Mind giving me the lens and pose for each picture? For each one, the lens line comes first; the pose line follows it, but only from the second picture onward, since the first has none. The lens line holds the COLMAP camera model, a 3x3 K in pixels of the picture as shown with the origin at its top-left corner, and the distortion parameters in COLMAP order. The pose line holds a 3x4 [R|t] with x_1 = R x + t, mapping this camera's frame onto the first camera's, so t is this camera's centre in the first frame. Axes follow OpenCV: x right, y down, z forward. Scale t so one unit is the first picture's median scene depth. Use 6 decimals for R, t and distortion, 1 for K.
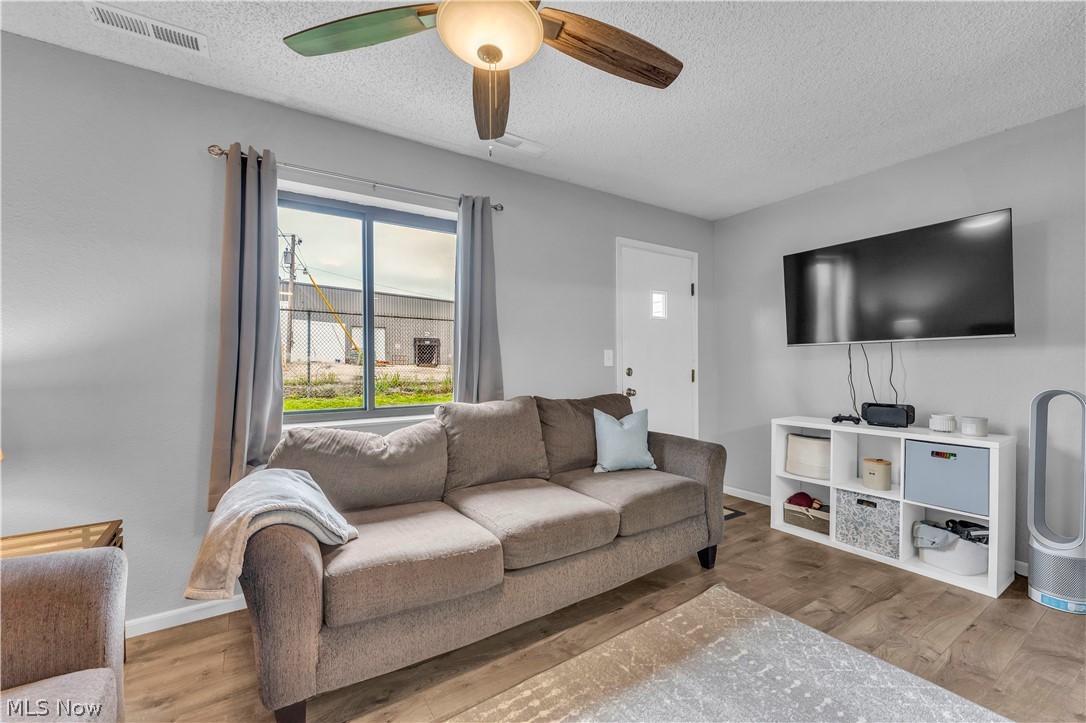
lens RADIAL K [[439.7, 0, 537.9], [0, 439.7, 366.5], [0, 0, 1]] dist [-0.002347, -0.000329]
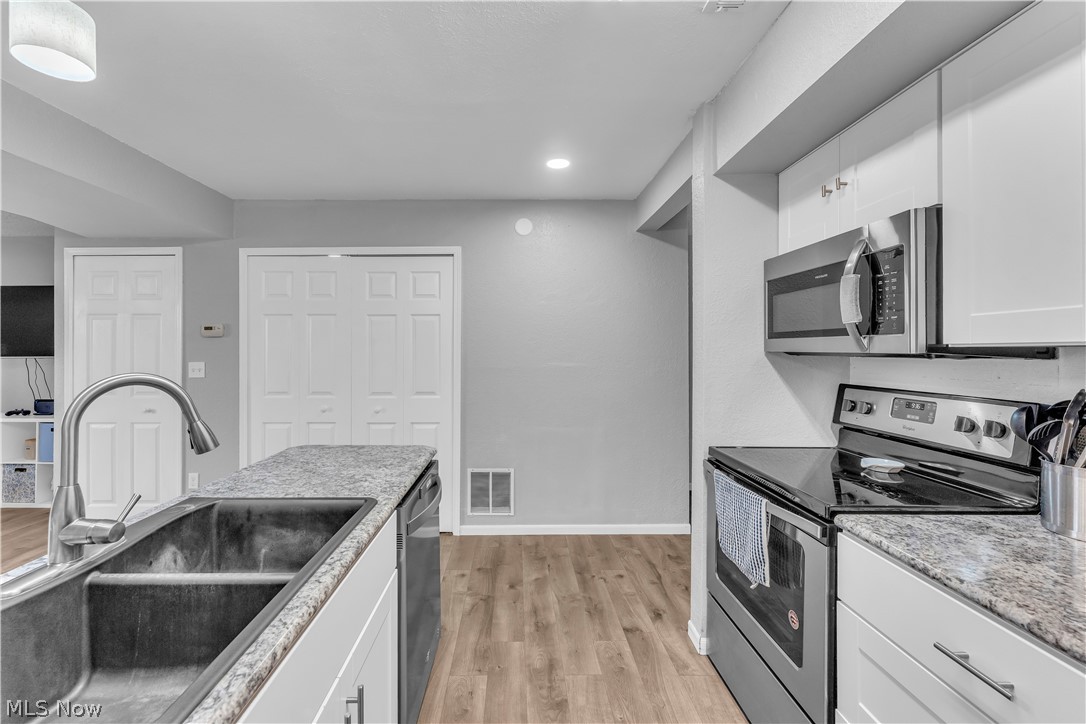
lens RADIAL K [[452.8, 0, 512.8], [0, 452.8, 349.0], [0, 0, 1]] dist [-0.000763, -0.000085]
pose [[0.541682, 0.006985, 0.840554, 0.384385], [-0.000779, 0.999969, -0.007808, -0.078291], [-0.840583, 0.003575, 0.541671, -1.203019]]
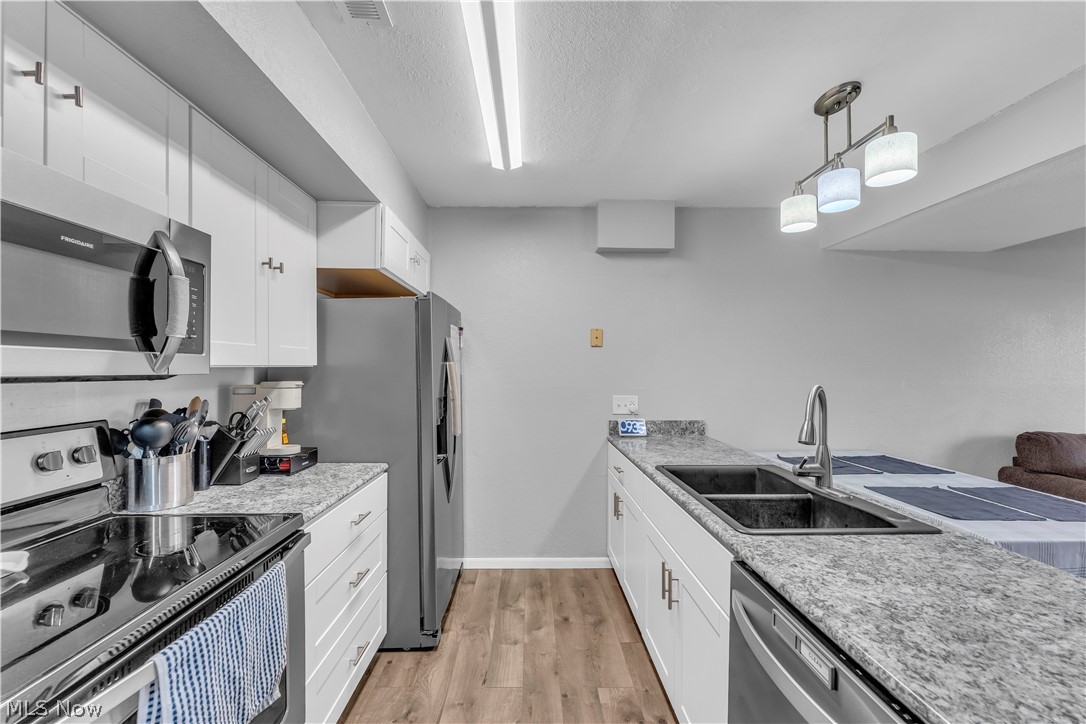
lens RADIAL K [[445.1, 0, 534.4], [0, 445.1, 367.1], [0, 0, 1]] dist [0.000110, -0.000372]
pose [[-0.529499, 0.006379, -0.848287, 1.257489], [0.000224, 0.999973, 0.007380, -0.087168], [0.848311, 0.003718, -0.529486, -0.725123]]
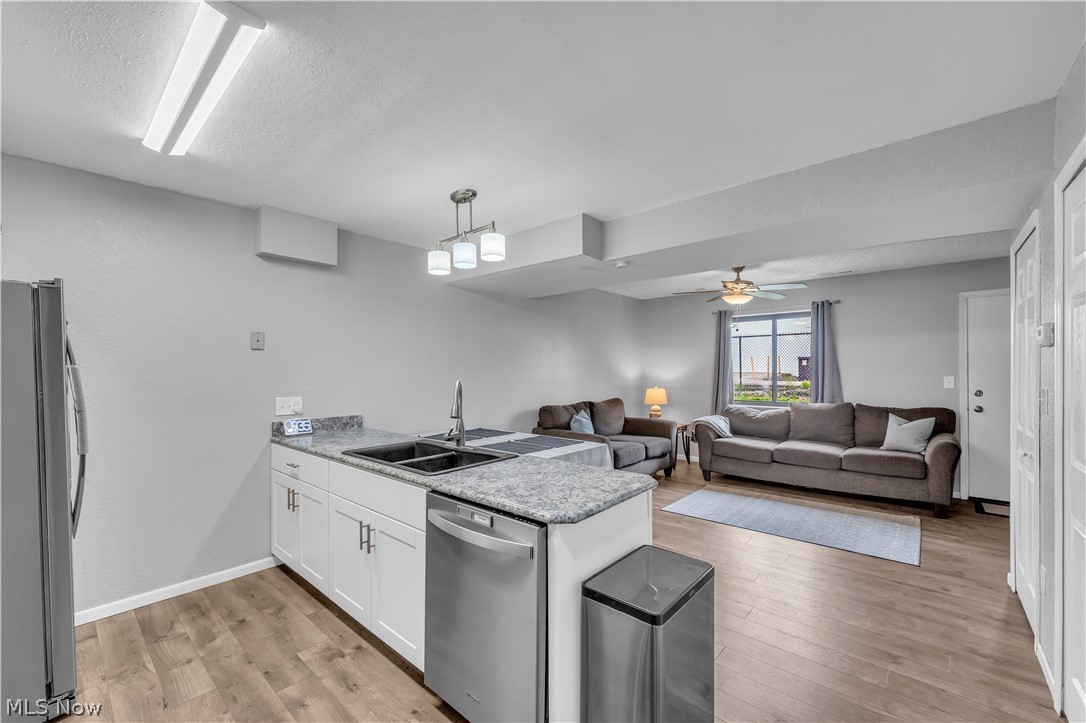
lens RADIAL K [[442.5, 0, 533.2], [0, 442.5, 370.0], [0, 0, 1]] dist [-0.000733, -0.000362]
pose [[0.264983, 0.007446, -0.964224, 1.493341], [-0.000174, 0.999971, 0.007674, -0.088276], [0.964253, -0.001865, 0.264977, -0.815544]]
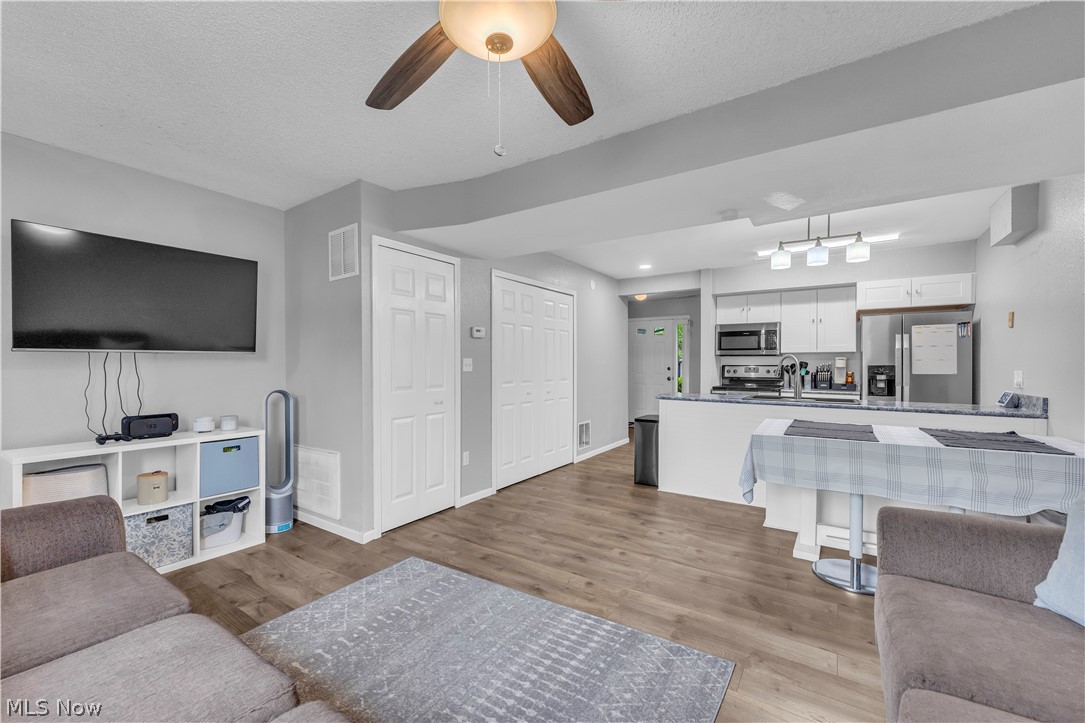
lens RADIAL K [[441.4, 0, 532.3], [0, 441.4, 369.5], [0, 0, 1]] dist [-0.002164, -0.000497]
pose [[-0.388214, -0.005039, 0.921556, -0.476806], [0.003524, 0.999970, 0.006952, -0.022173], [-0.921563, 0.005946, -0.388184, 0.634004]]
